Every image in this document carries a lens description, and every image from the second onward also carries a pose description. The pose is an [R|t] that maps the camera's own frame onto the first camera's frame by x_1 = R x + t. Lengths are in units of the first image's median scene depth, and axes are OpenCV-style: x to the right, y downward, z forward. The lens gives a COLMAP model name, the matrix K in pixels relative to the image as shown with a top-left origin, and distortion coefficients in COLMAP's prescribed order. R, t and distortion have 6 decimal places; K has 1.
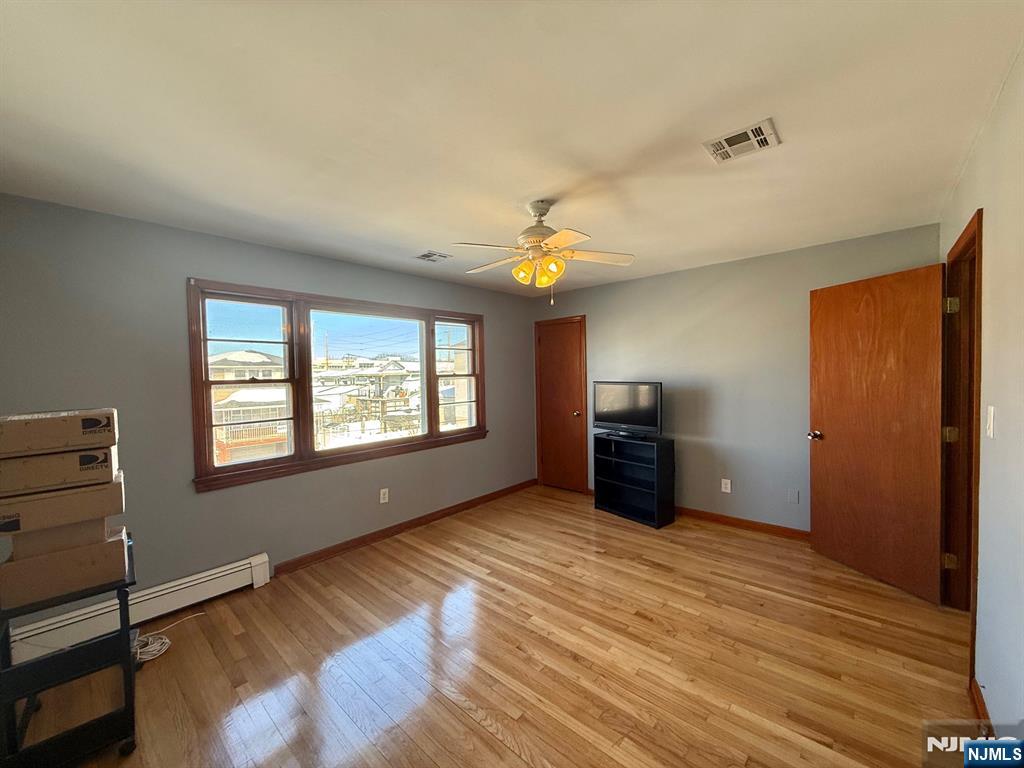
lens RADIAL K [[406.7, 0, 508.8], [0, 406.7, 383.3], [0, 0, 1]] dist [-0.001566, 0.000036]
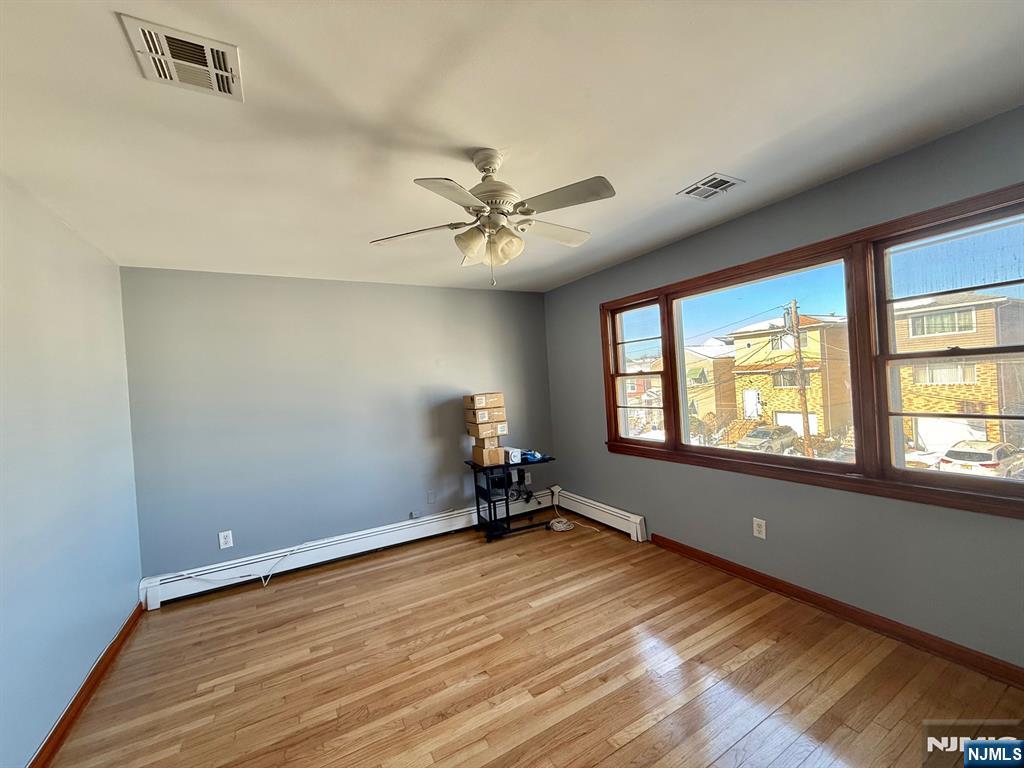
lens RADIAL K [[406.7, 0, 508.8], [0, 406.7, 383.3], [0, 0, 1]] dist [-0.001566, 0.000036]
pose [[-0.315782, 0.048976, -0.947567, 0.739006], [0.048677, 0.998188, 0.035371, -0.042719], [0.947582, -0.034955, -0.317594, 1.175095]]
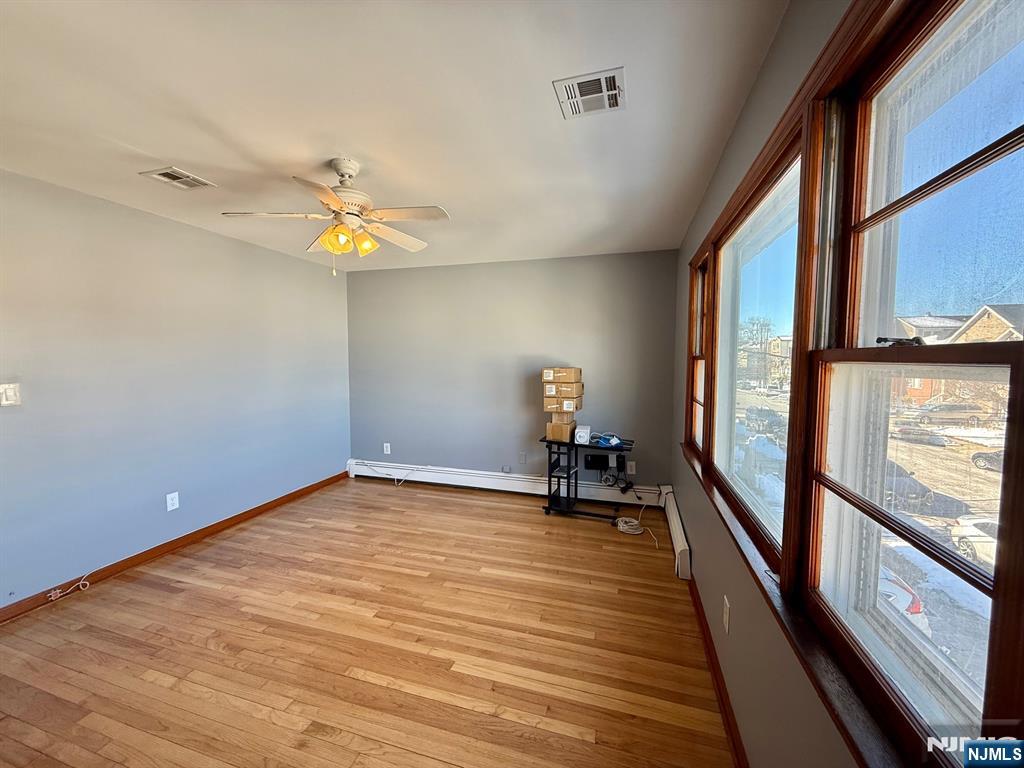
lens RADIAL K [[406.7, 0, 508.8], [0, 406.7, 383.3], [0, 0, 1]] dist [-0.001566, 0.000036]
pose [[-0.903062, 0.048348, -0.426780, 0.143805], [0.008318, 0.995427, 0.095165, -0.040502], [0.429429, 0.082390, -0.899335, 1.853679]]
